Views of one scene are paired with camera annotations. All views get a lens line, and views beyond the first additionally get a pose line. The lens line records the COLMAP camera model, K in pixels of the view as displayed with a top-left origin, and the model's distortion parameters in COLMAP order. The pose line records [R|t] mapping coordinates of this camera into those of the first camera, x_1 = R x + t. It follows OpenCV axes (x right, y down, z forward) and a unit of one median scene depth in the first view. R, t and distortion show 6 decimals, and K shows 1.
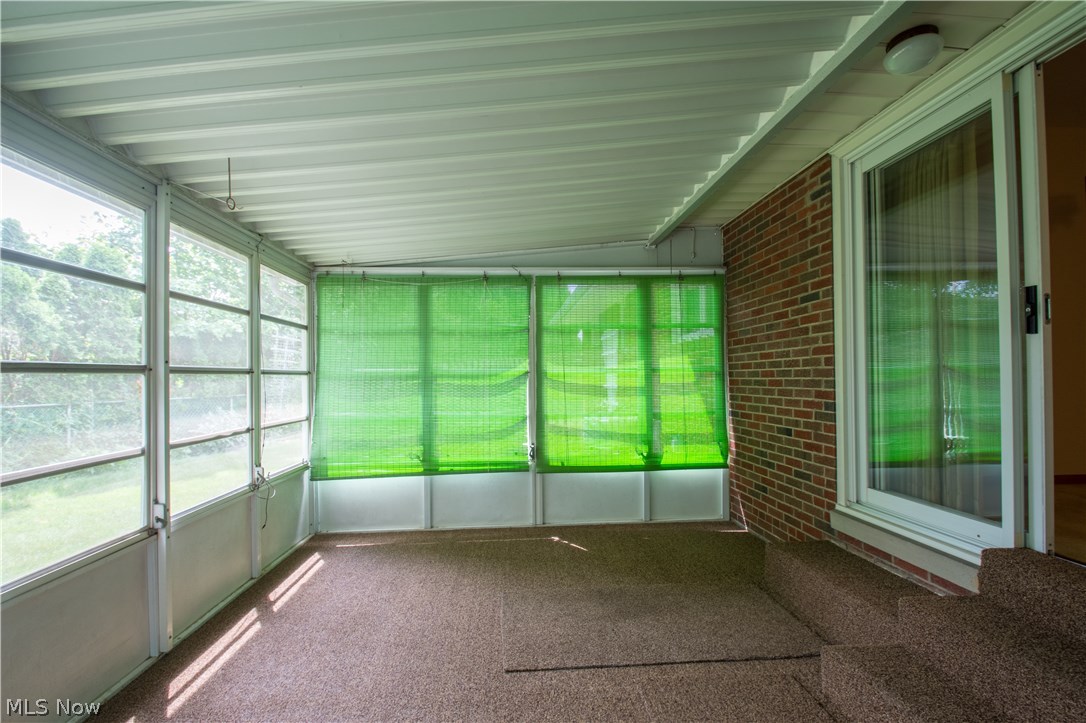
lens RADIAL K [[481.0, 0, 541.9], [0, 481.0, 377.0], [0, 0, 1]] dist [0.002612, -0.009358]
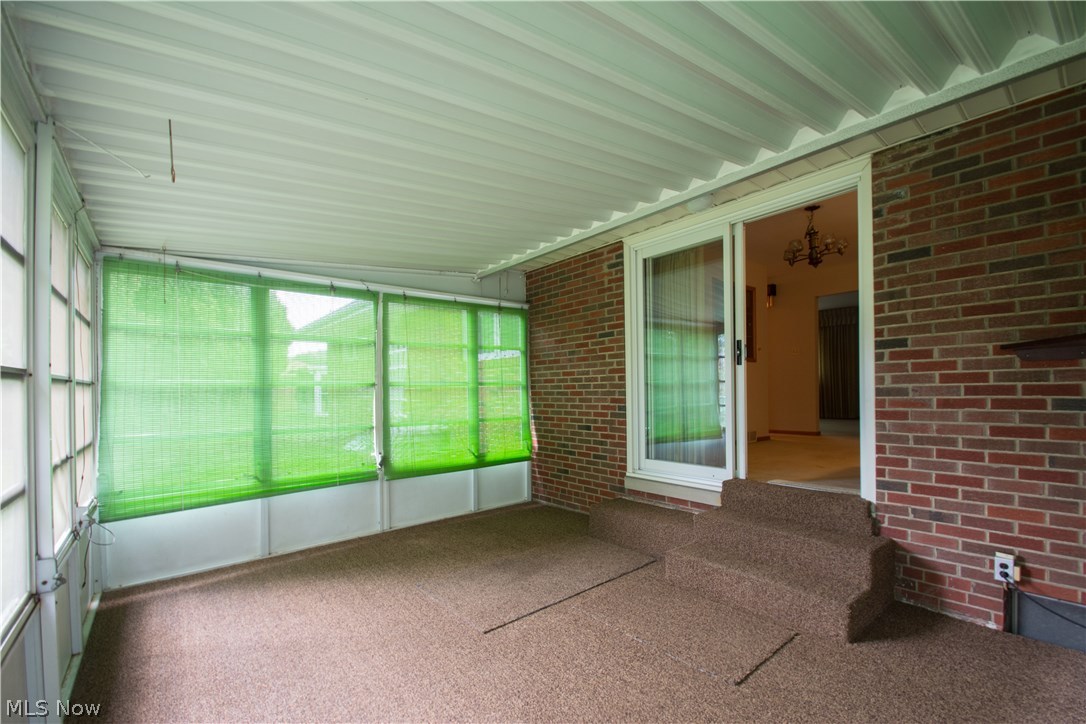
lens RADIAL K [[452.1, 0, 543.4], [0, 452.1, 390.2], [0, 0, 1]] dist [-0.000532, -0.007684]
pose [[0.806386, -0.000023, 0.591390, -0.378022], [0.002513, 0.999991, -0.003388, 0.007771], [-0.591384, 0.004218, 0.806379, 0.002521]]
